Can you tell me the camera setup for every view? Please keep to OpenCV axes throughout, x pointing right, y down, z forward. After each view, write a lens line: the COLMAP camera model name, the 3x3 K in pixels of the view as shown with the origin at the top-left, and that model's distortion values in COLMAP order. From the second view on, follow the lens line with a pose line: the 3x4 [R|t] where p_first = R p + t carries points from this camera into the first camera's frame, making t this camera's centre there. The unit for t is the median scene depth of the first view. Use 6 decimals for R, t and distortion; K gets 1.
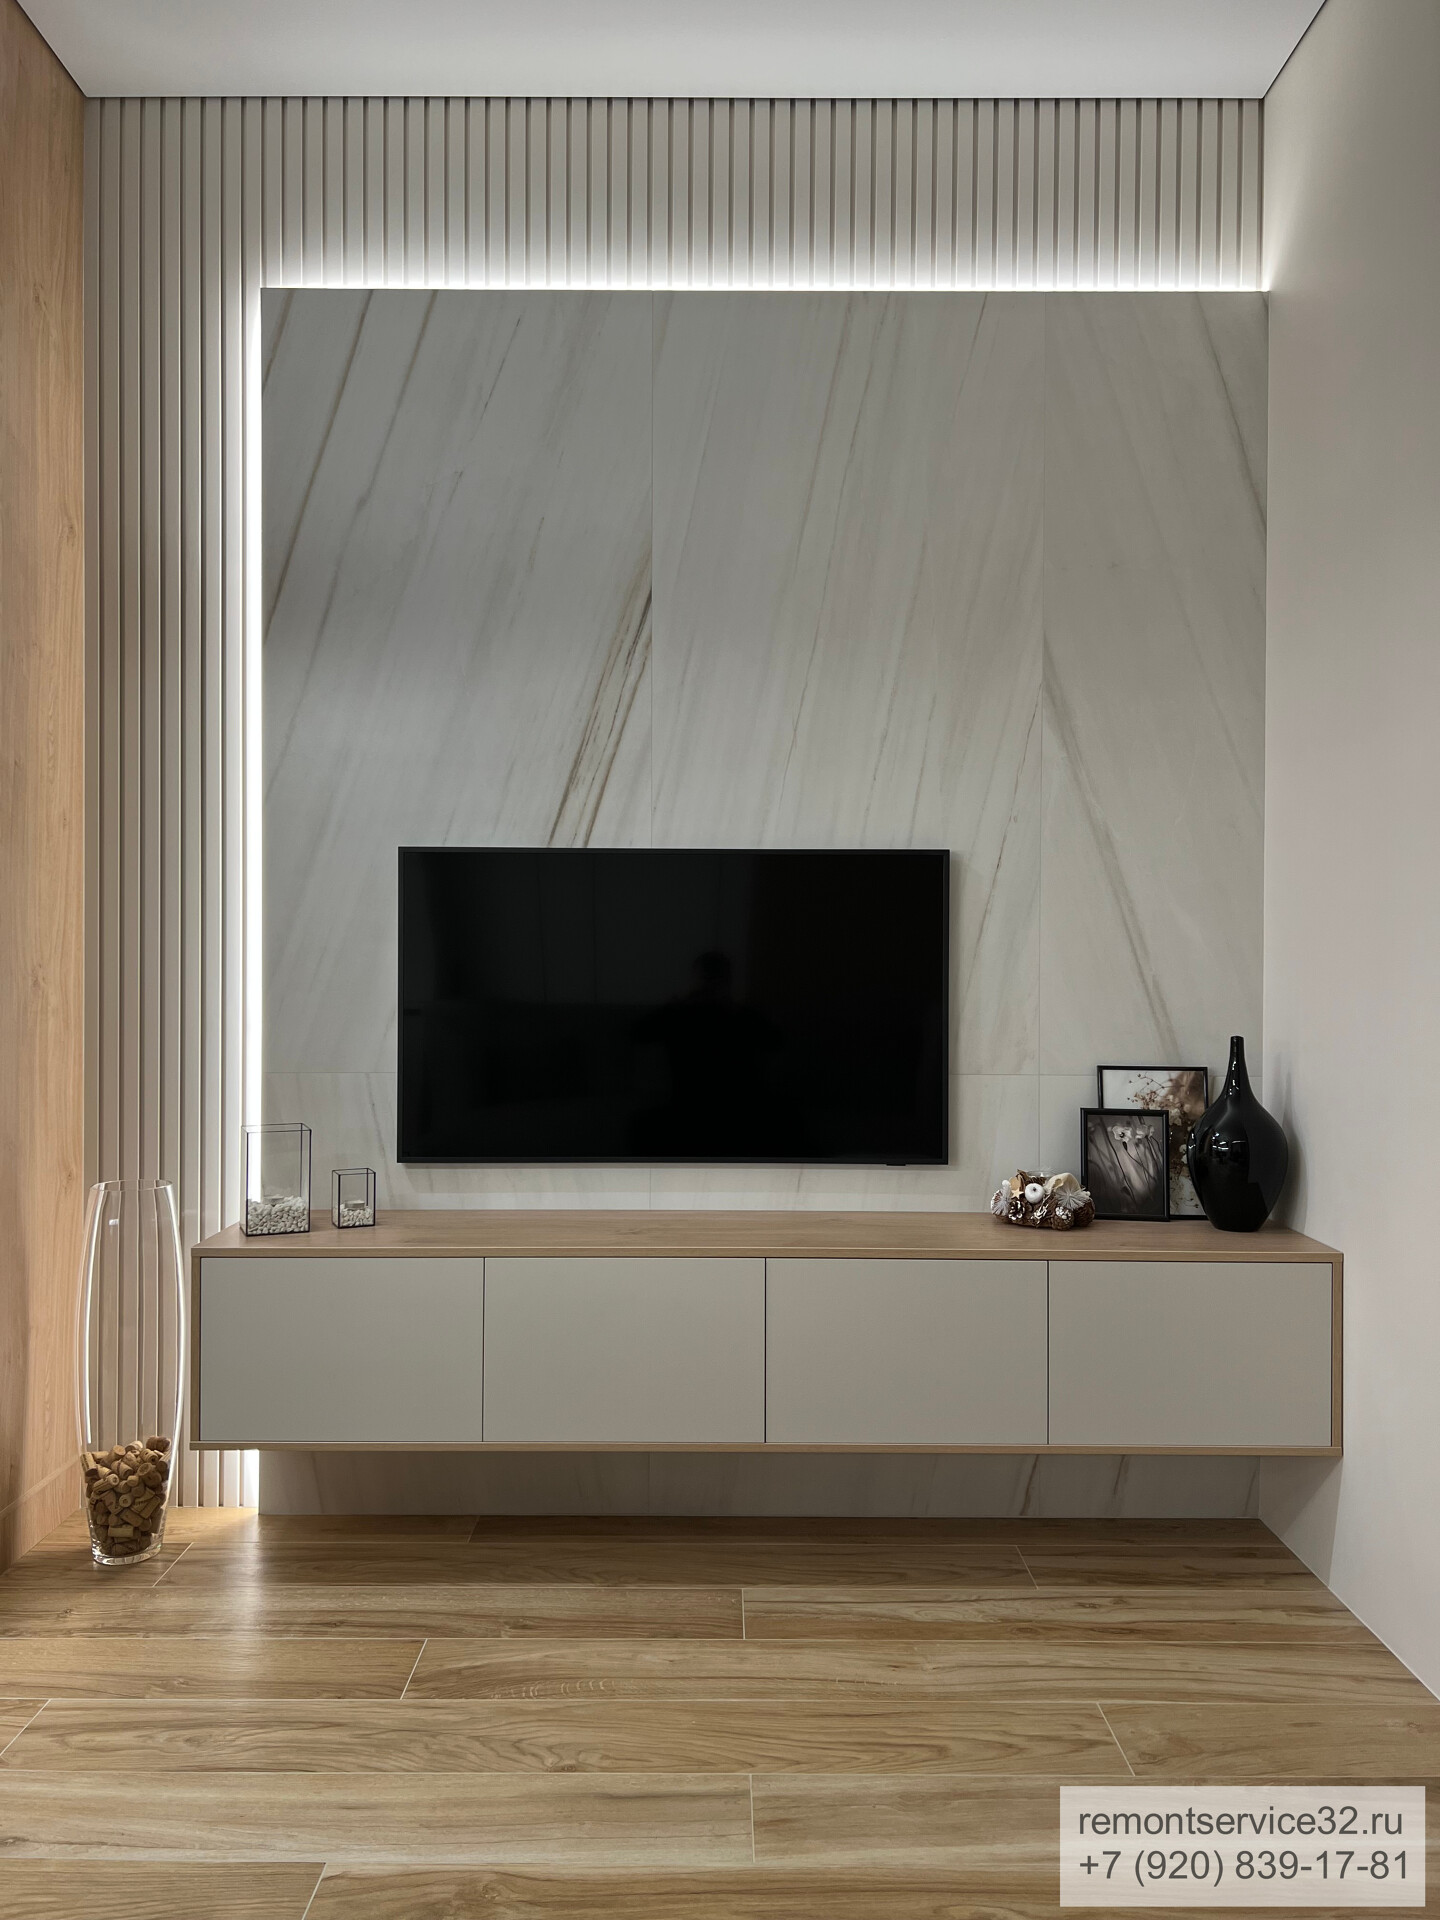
lens RADIAL K [[1445.2, 0, 722.7], [0, 1445.2, 974.6], [0, 0, 1]] dist [0.021603, -0.025247]
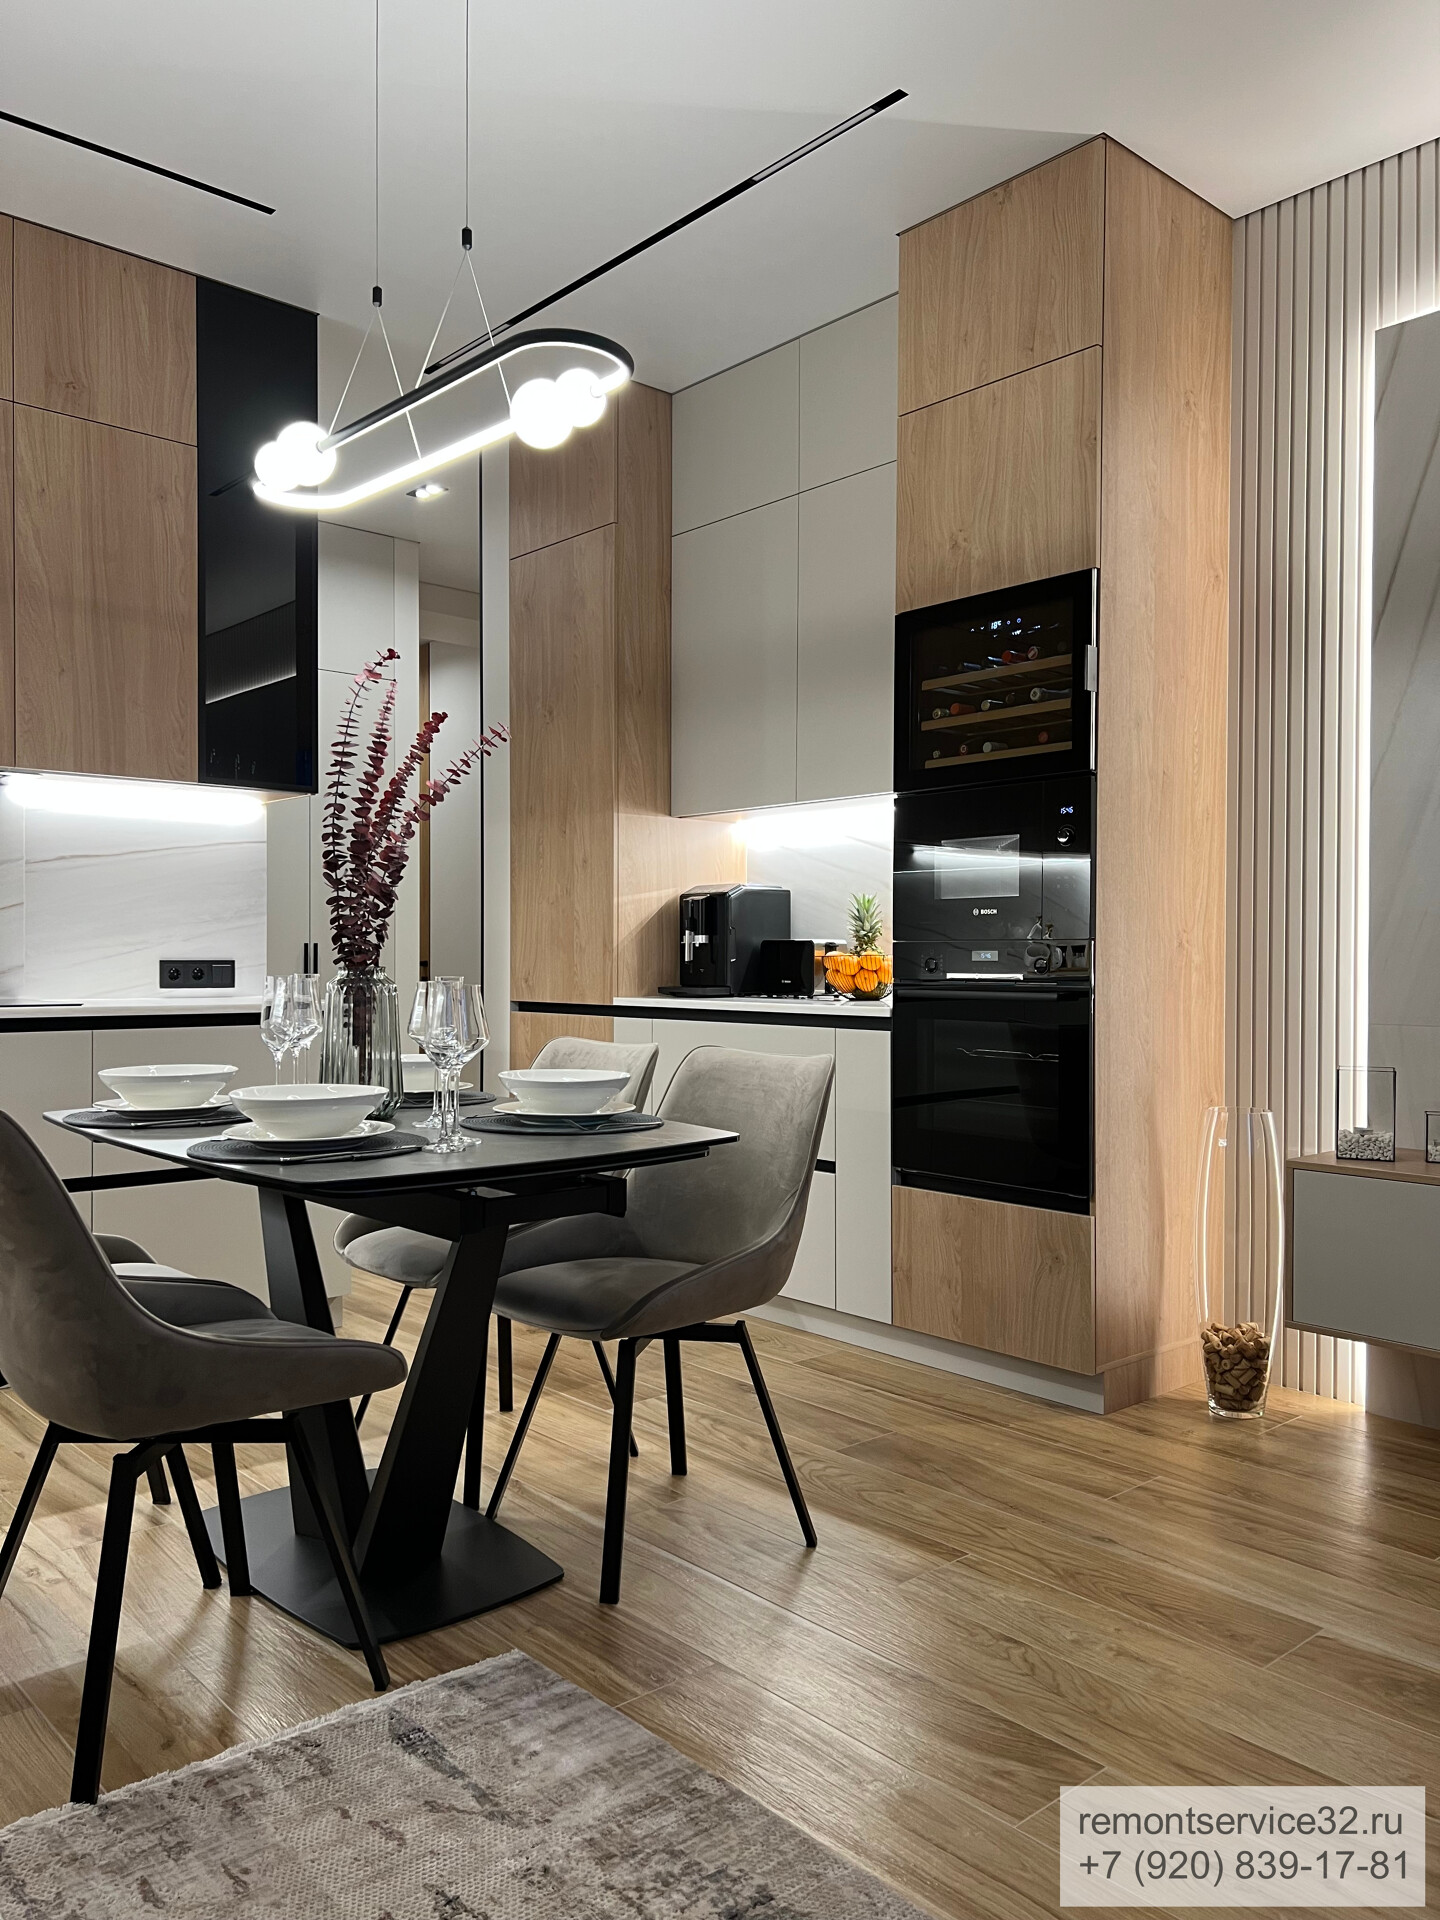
lens RADIAL K [[1445.2, 0, 711.2], [0, 1445.2, 963.9], [0, 0, 1]] dist [0.021603, -0.025247]
pose [[0.664451, 0.001708, -0.747330, 0.194592], [-0.003295, 0.999994, -0.000644, 0.024134], [0.747325, 0.002891, 0.664453, -0.145293]]
